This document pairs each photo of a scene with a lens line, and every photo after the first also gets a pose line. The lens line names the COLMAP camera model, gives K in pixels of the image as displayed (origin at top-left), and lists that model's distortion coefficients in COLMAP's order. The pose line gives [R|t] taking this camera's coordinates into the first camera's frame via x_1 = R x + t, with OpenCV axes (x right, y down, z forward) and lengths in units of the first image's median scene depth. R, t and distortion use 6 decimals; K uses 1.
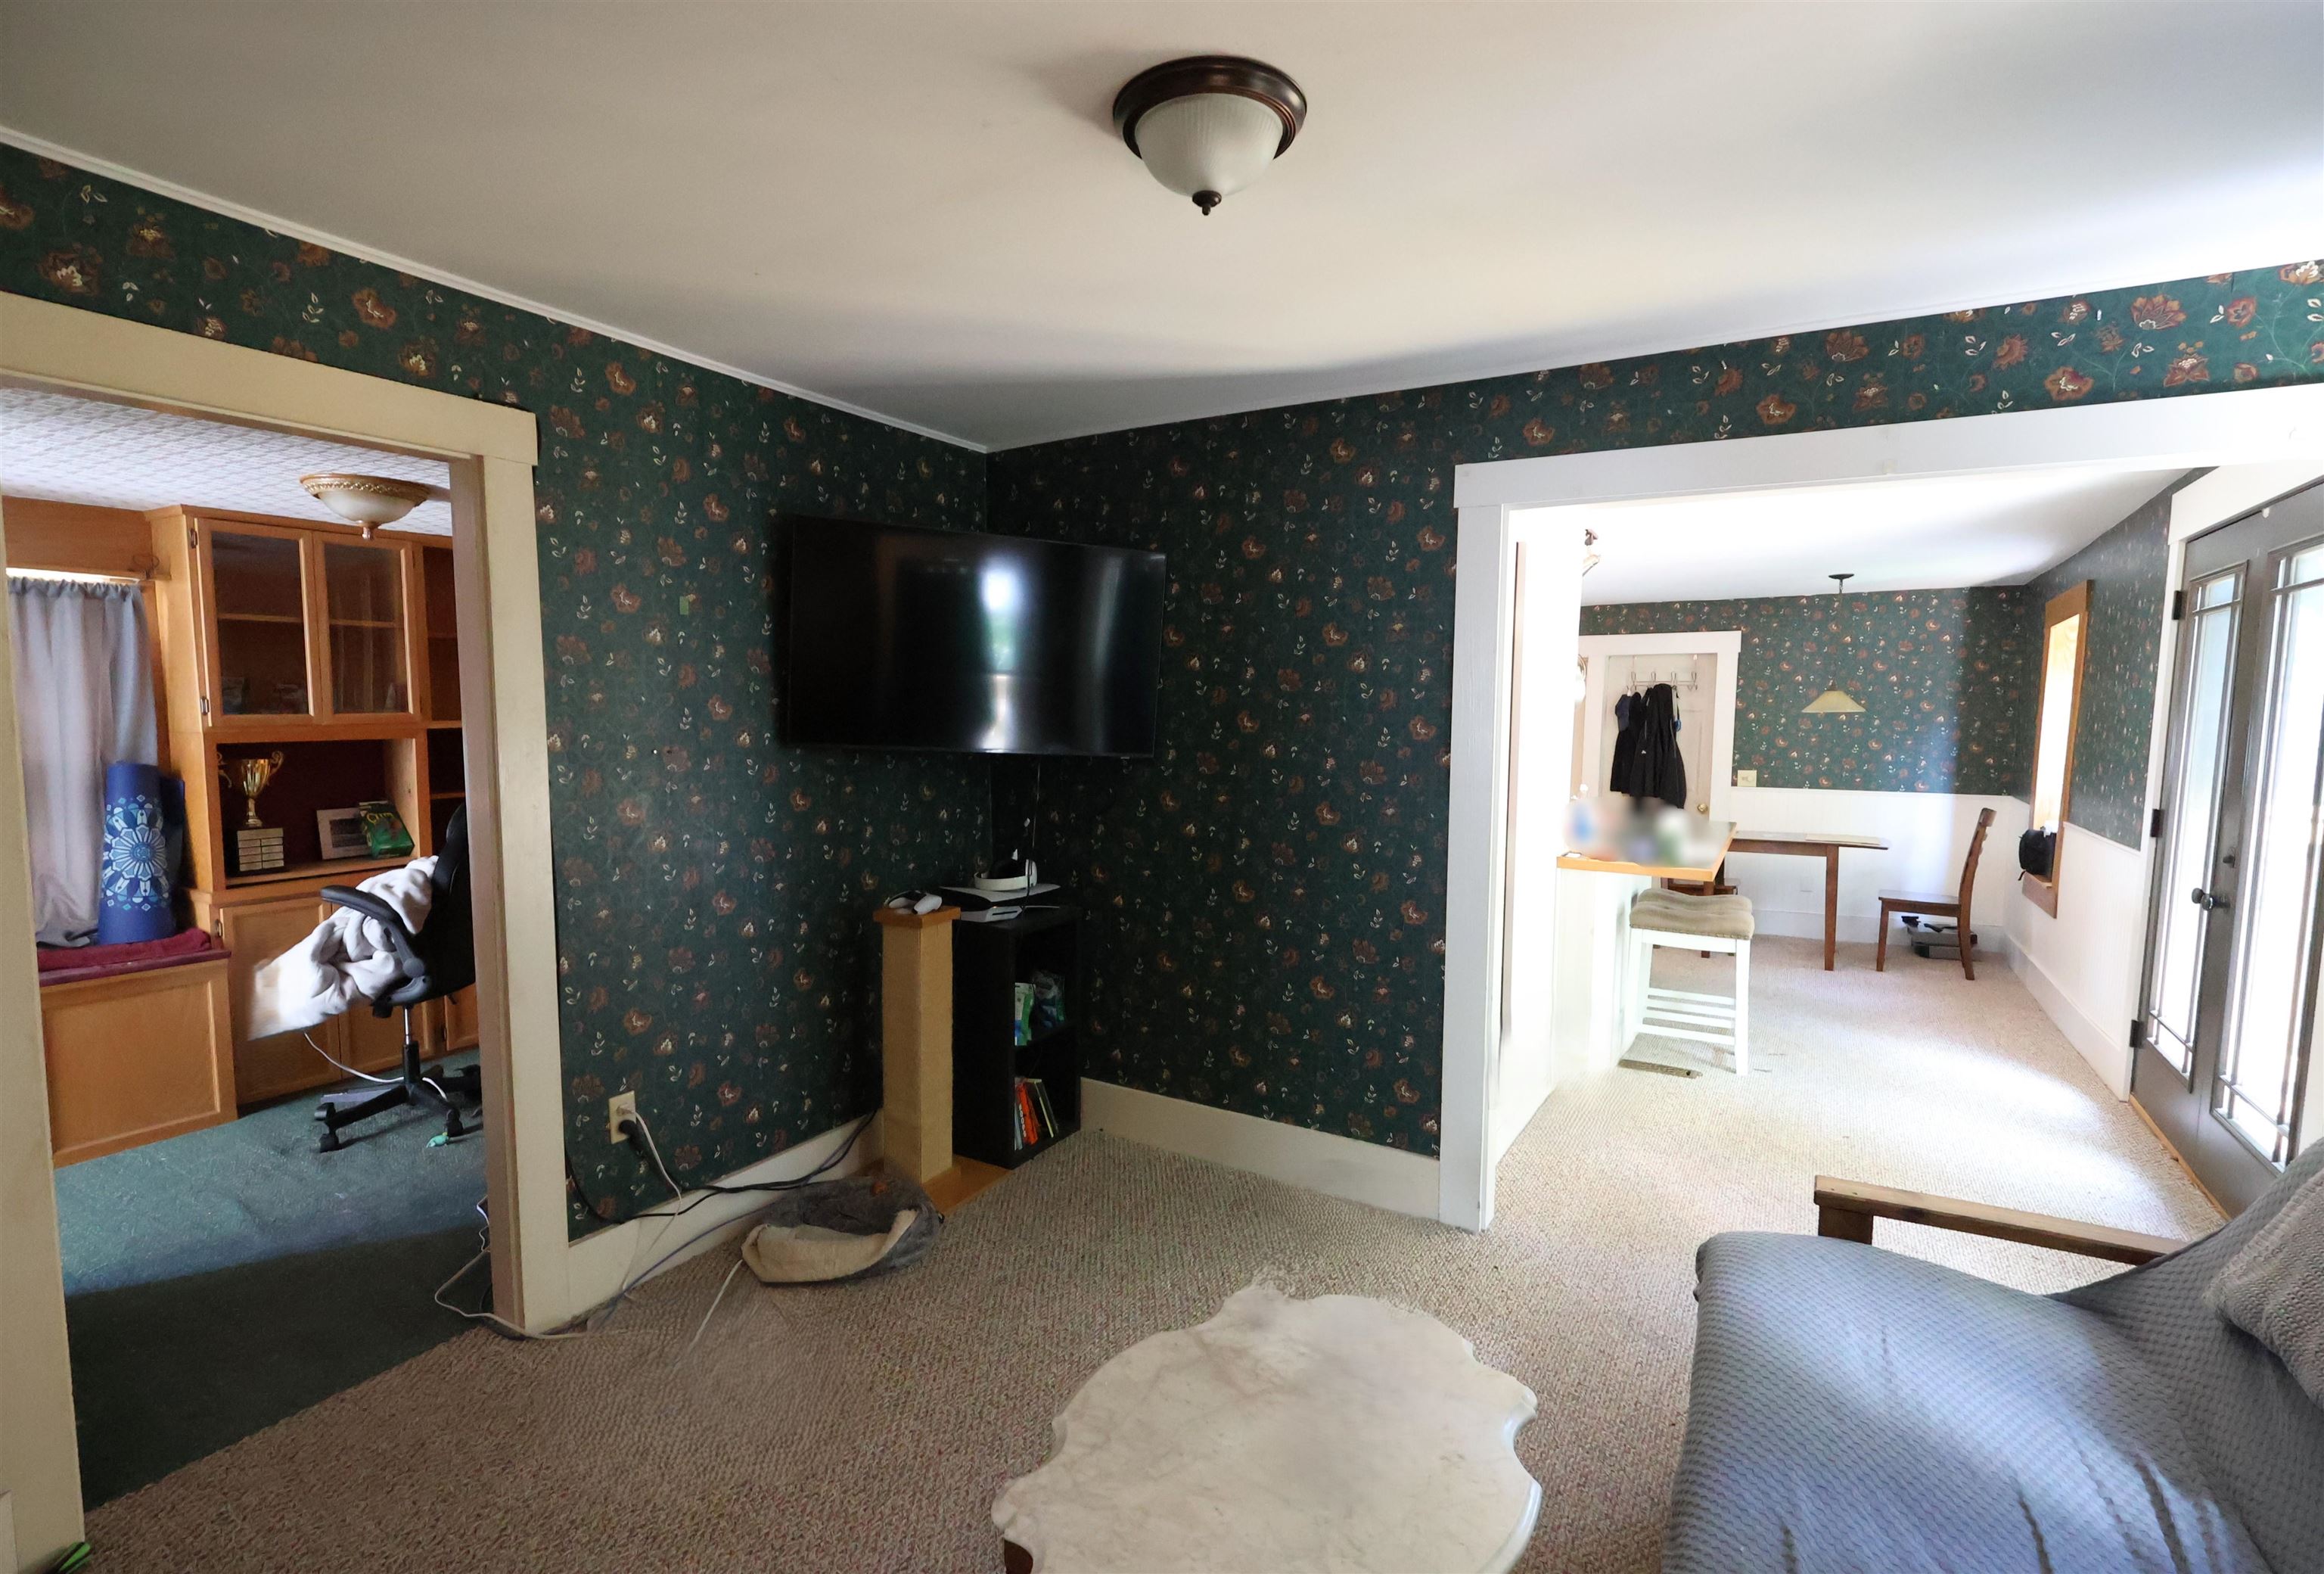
lens RADIAL K [[1087.3, 0, 1156.6], [0, 1087.3, 797.6], [0, 0, 1]] dist [-0.003659, -0.001032]
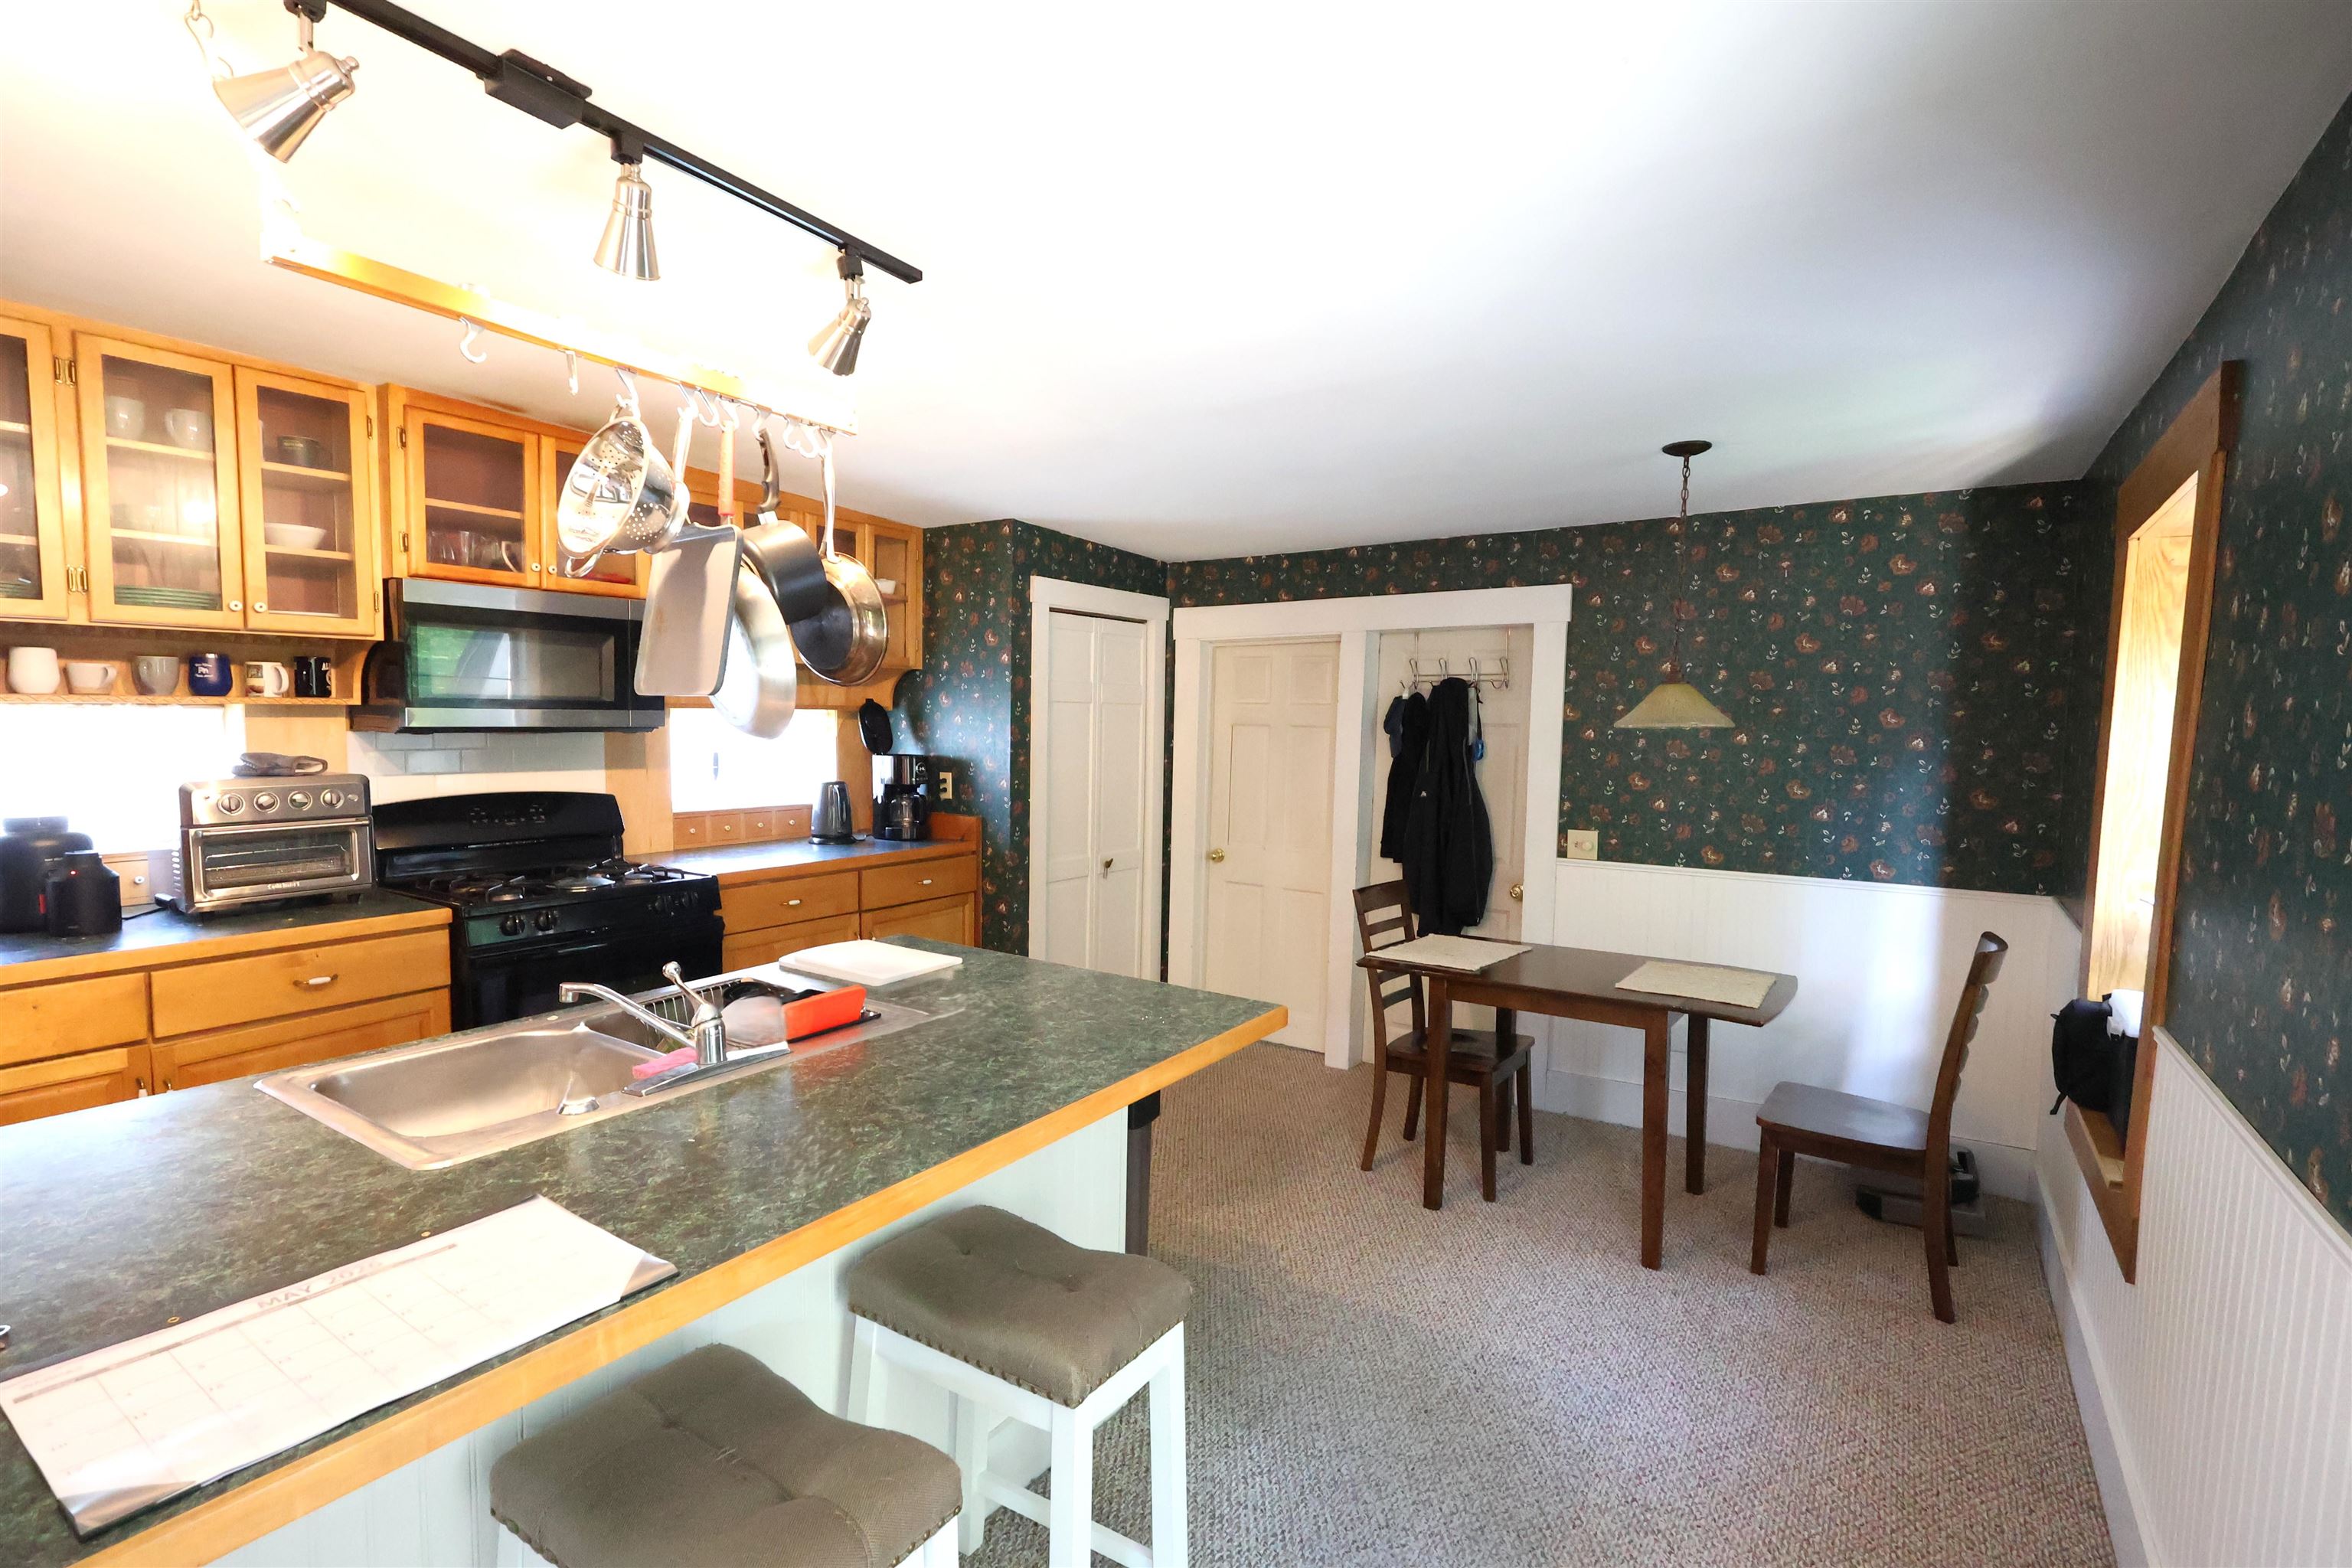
lens RADIAL K [[1100.3, 0, 1179.7], [0, 1100.3, 799.6], [0, 0, 1]] dist [-0.003659, -0.001032]
pose [[0.999343, 0.011971, -0.034218, 0.379316], [-0.012317, 0.999875, -0.009914, -0.035236], [0.034095, 0.010328, 0.999365, 0.451141]]
